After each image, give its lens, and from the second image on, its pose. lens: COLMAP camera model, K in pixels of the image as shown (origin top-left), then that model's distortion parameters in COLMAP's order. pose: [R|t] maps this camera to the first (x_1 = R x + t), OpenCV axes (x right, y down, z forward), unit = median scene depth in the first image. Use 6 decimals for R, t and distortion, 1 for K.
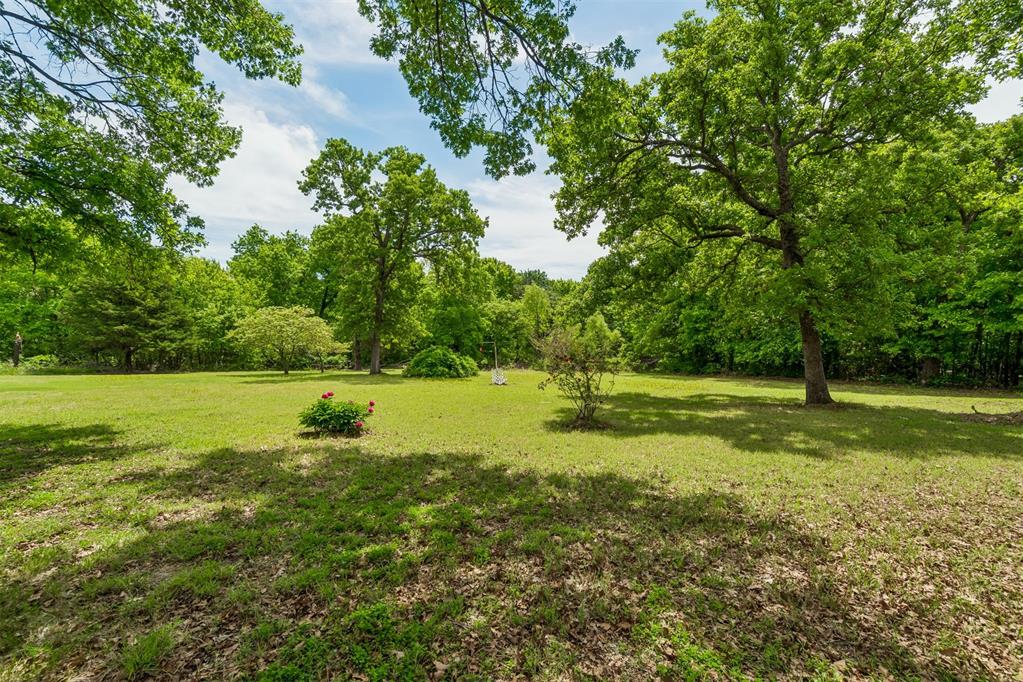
lens RADIAL K [[445.9, 0, 506.6], [0, 445.9, 336.2], [0, 0, 1]] dist [0.003402, 0.000918]
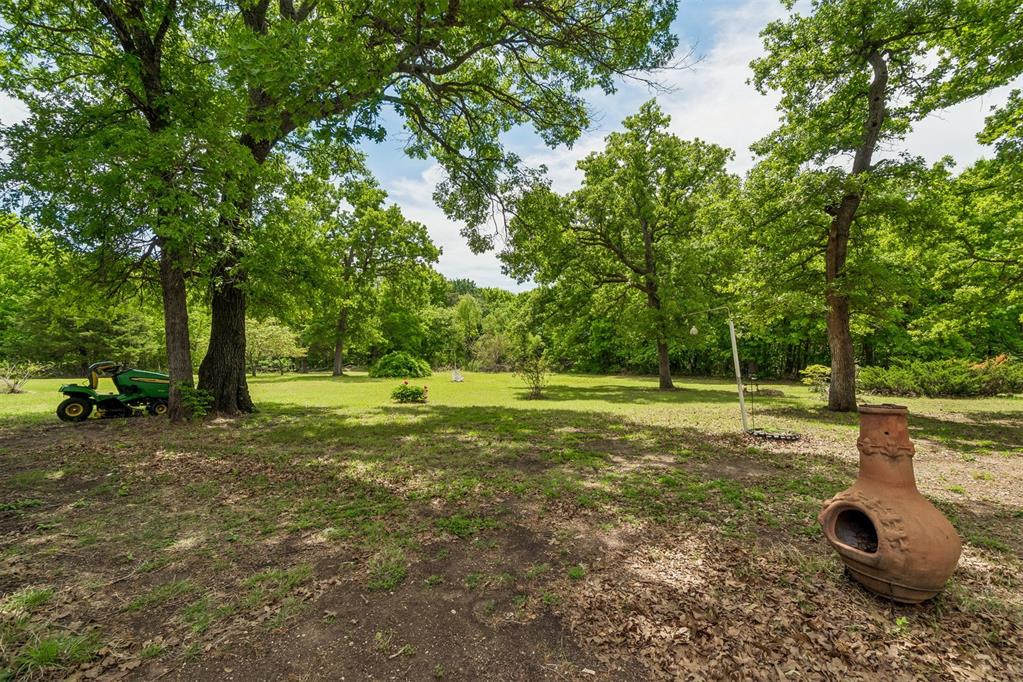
lens RADIAL K [[445.9, 0, 507.5], [0, 445.9, 343.1], [0, 0, 1]] dist [0.003402, 0.000918]
pose [[0.983668, 0.003659, 0.179955, -0.070812], [-0.005690, 0.999926, 0.010768, -0.013195], [-0.179902, -0.011616, 0.983616, -0.204467]]
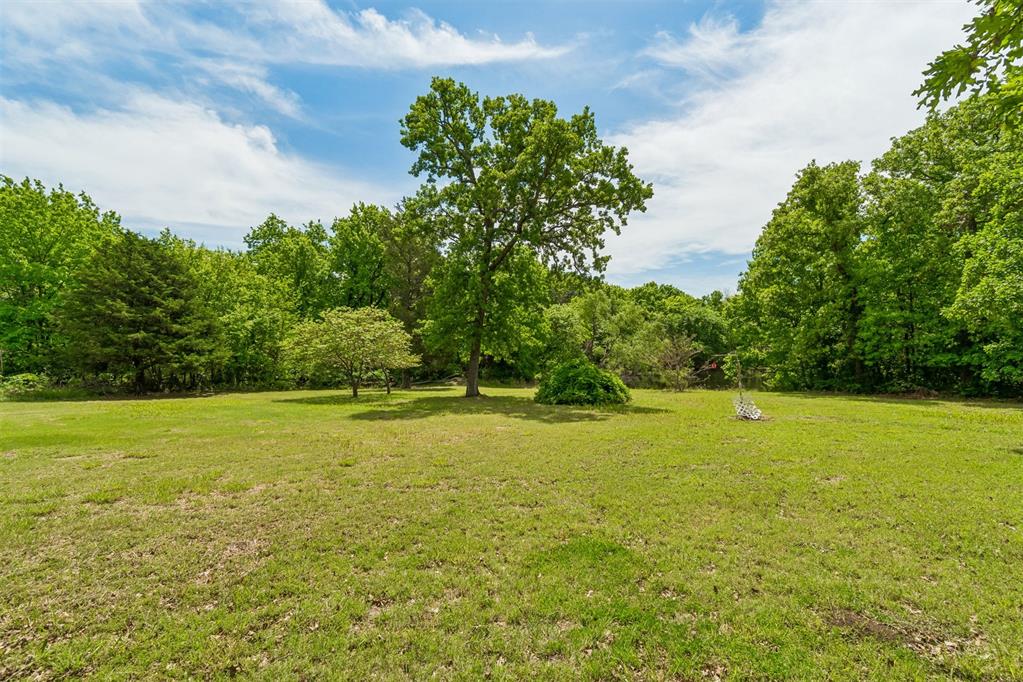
lens RADIAL K [[469.9, 0, 502.7], [0, 469.9, 337.5], [0, 0, 1]] dist [-0.002190, 0.000063]
pose [[0.999823, -0.002203, 0.018676, -0.252507], [0.002558, 0.999816, -0.018999, 0.000094], [-0.018630, 0.019044, 0.999645, 0.196443]]
